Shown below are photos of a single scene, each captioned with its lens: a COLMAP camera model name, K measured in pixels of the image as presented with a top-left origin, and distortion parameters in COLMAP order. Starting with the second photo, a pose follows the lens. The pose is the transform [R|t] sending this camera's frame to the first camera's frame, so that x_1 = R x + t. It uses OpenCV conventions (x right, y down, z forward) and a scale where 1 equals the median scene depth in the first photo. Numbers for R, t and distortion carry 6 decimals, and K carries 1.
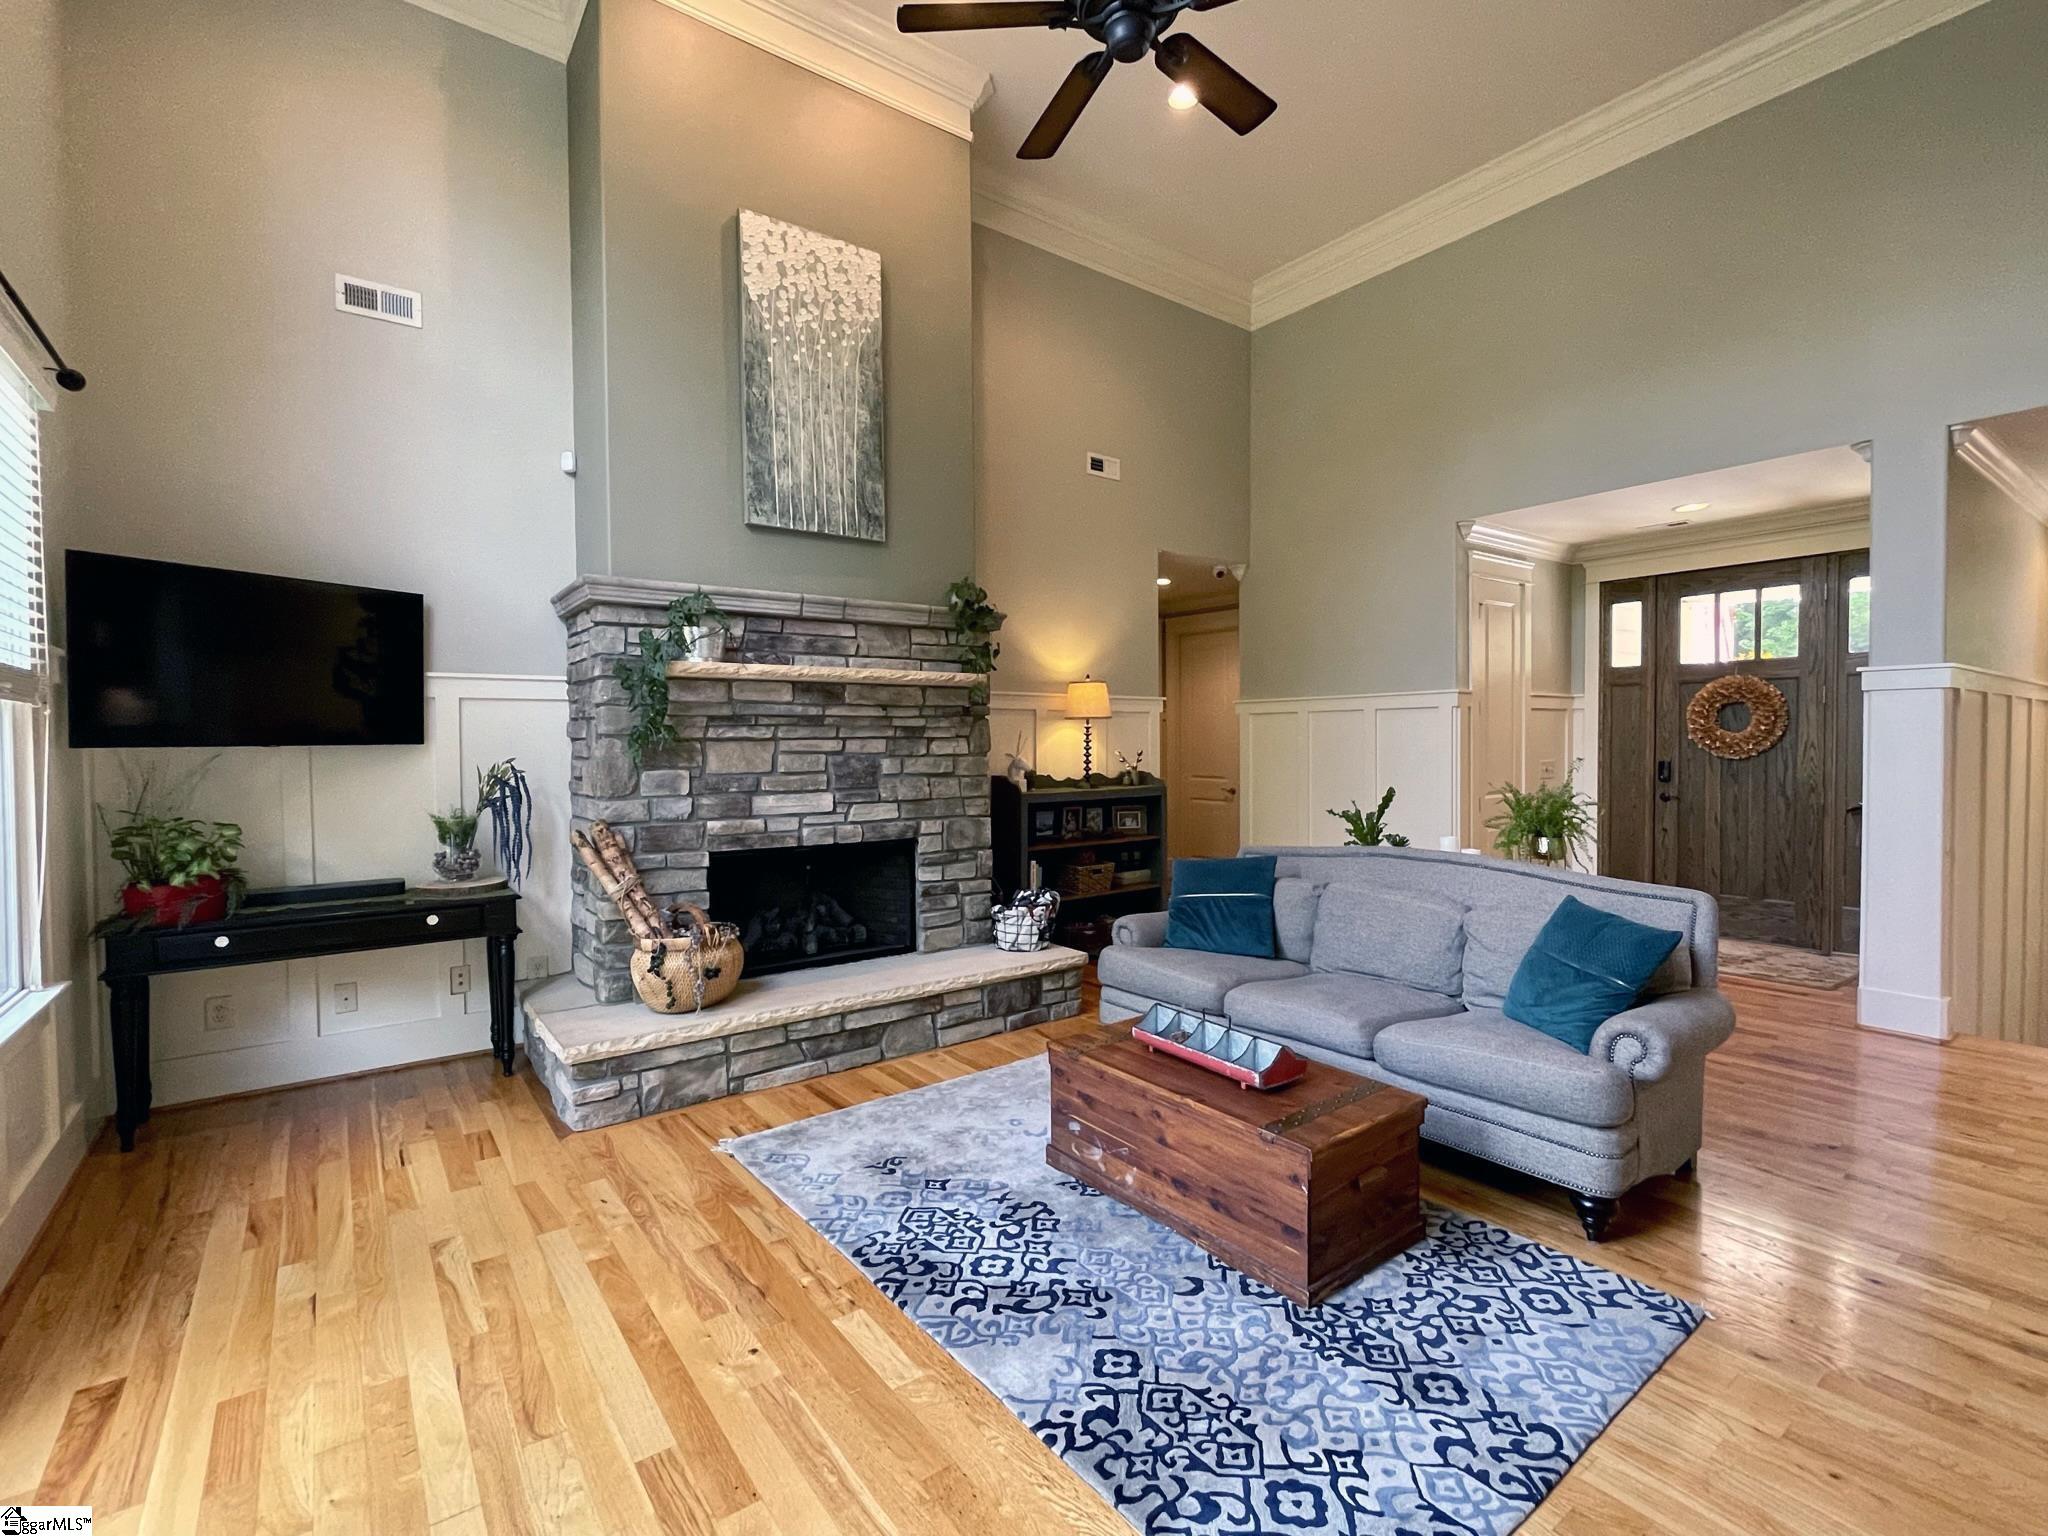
lens RADIAL K [[941.7, 0, 1025.2], [0, 941.7, 765.9], [0, 0, 1]] dist [0.002187, 0.000024]
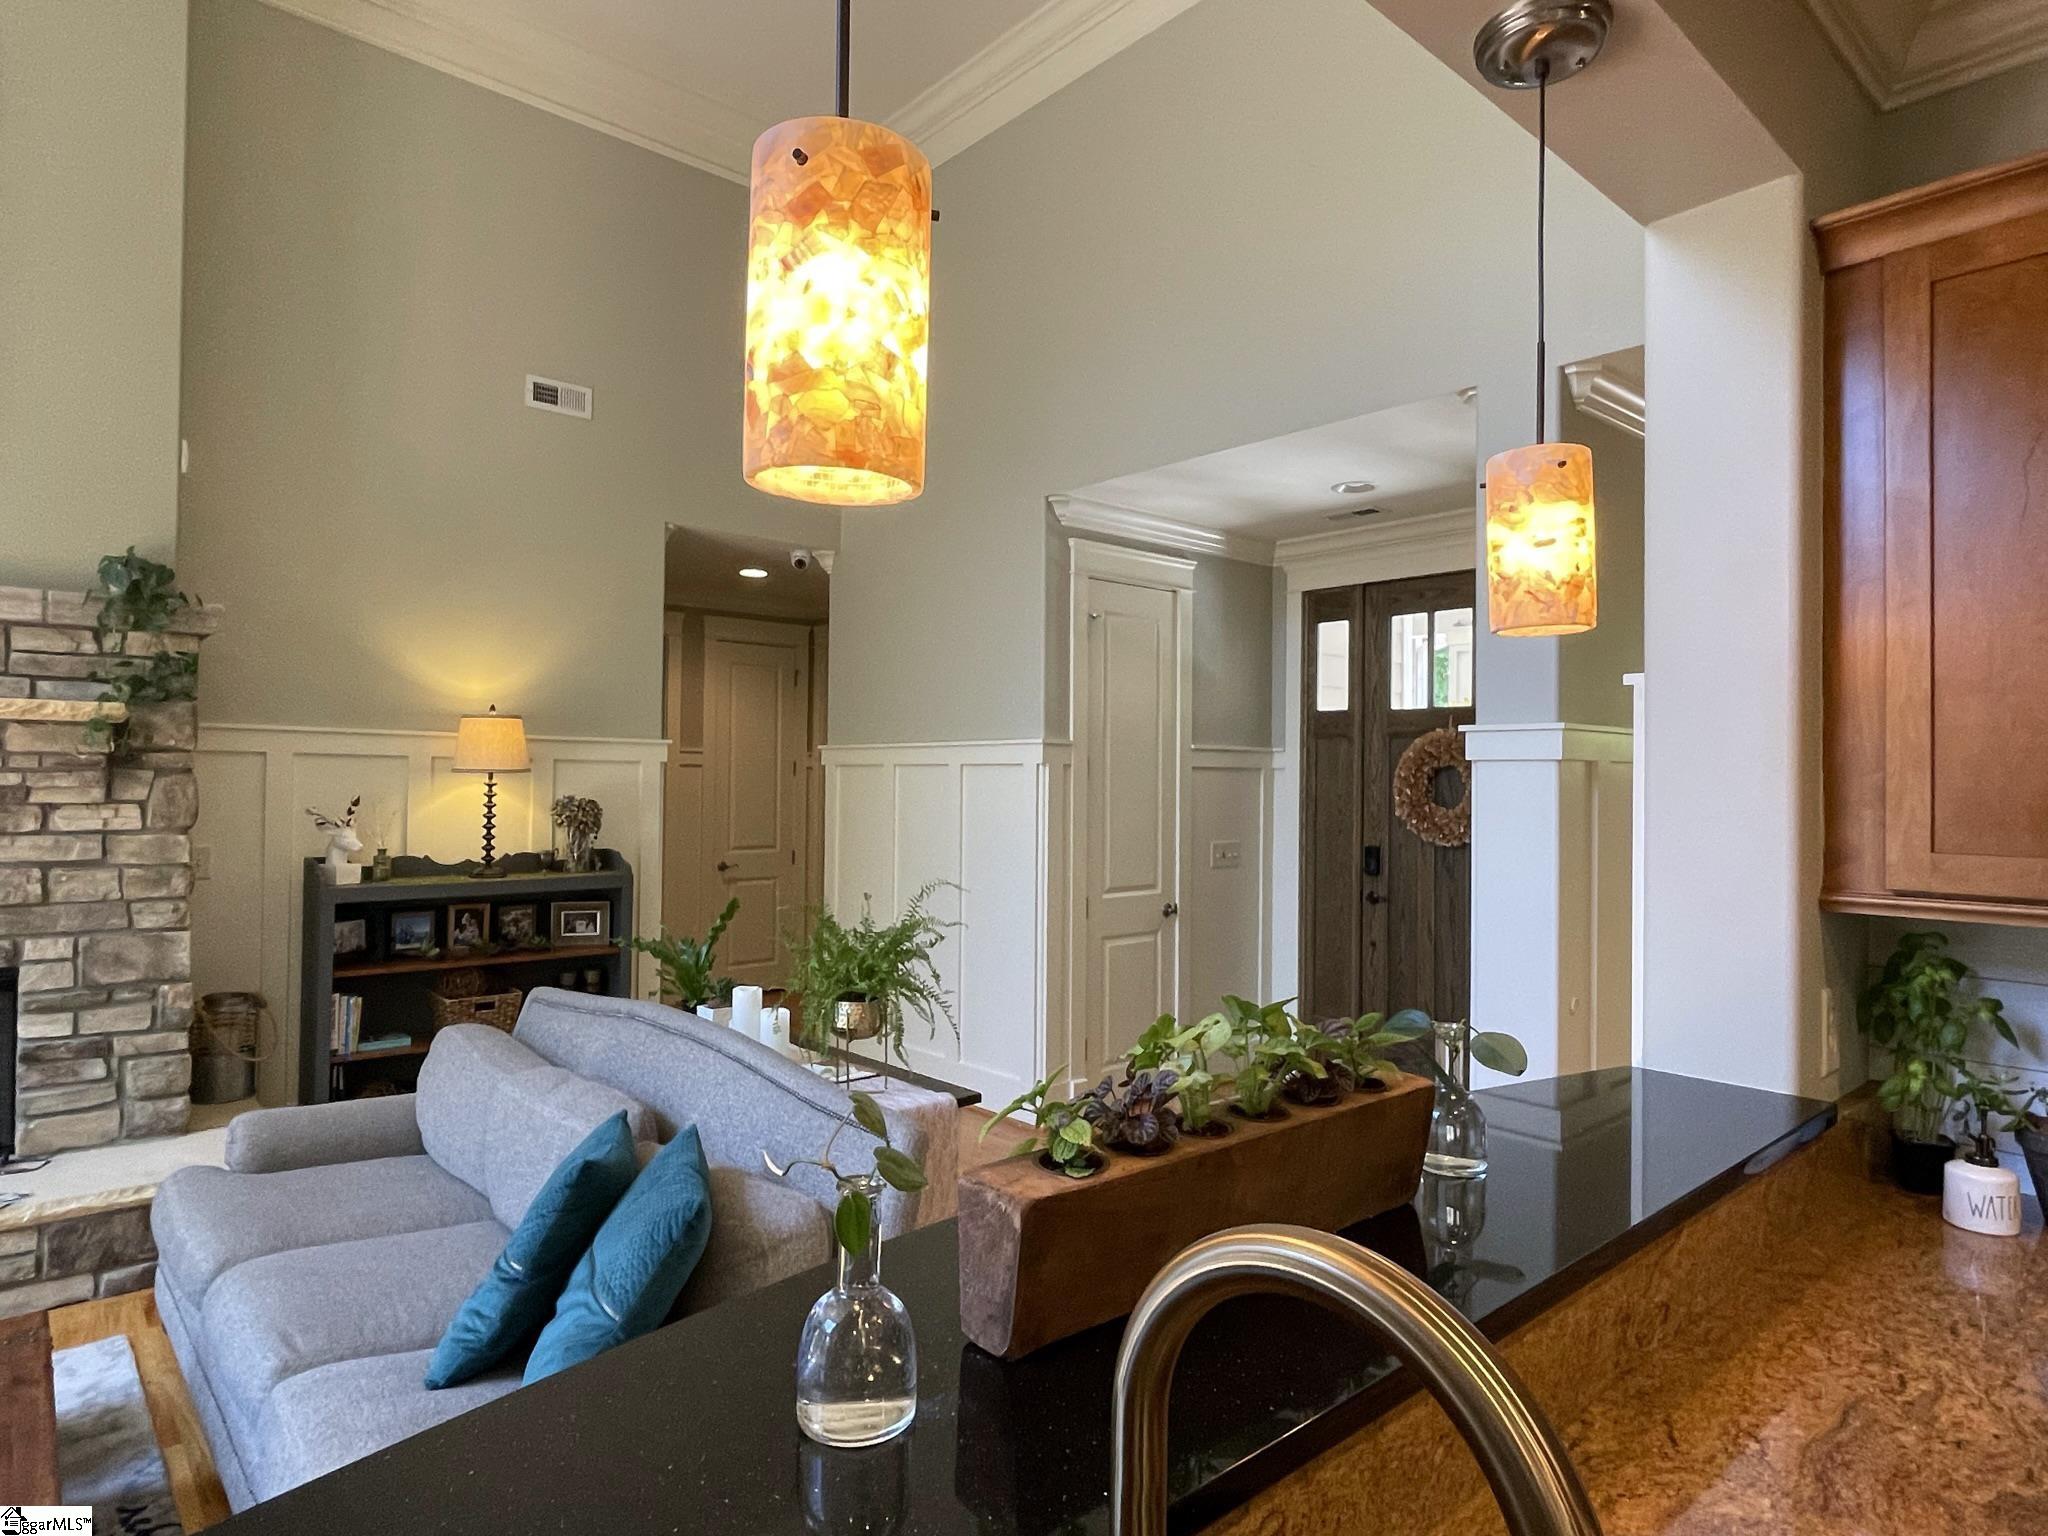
lens RADIAL K [[1212.7, 0, 1024.8], [0, 1212.7, 765.8], [0, 0, 1]] dist [0.018455, 0.000731]
pose [[0.996956, 0.020058, 0.075337, 0.376171], [-0.017184, 0.999107, -0.038603, -0.027549], [-0.076044, 0.037191, 0.996411, 0.120675]]
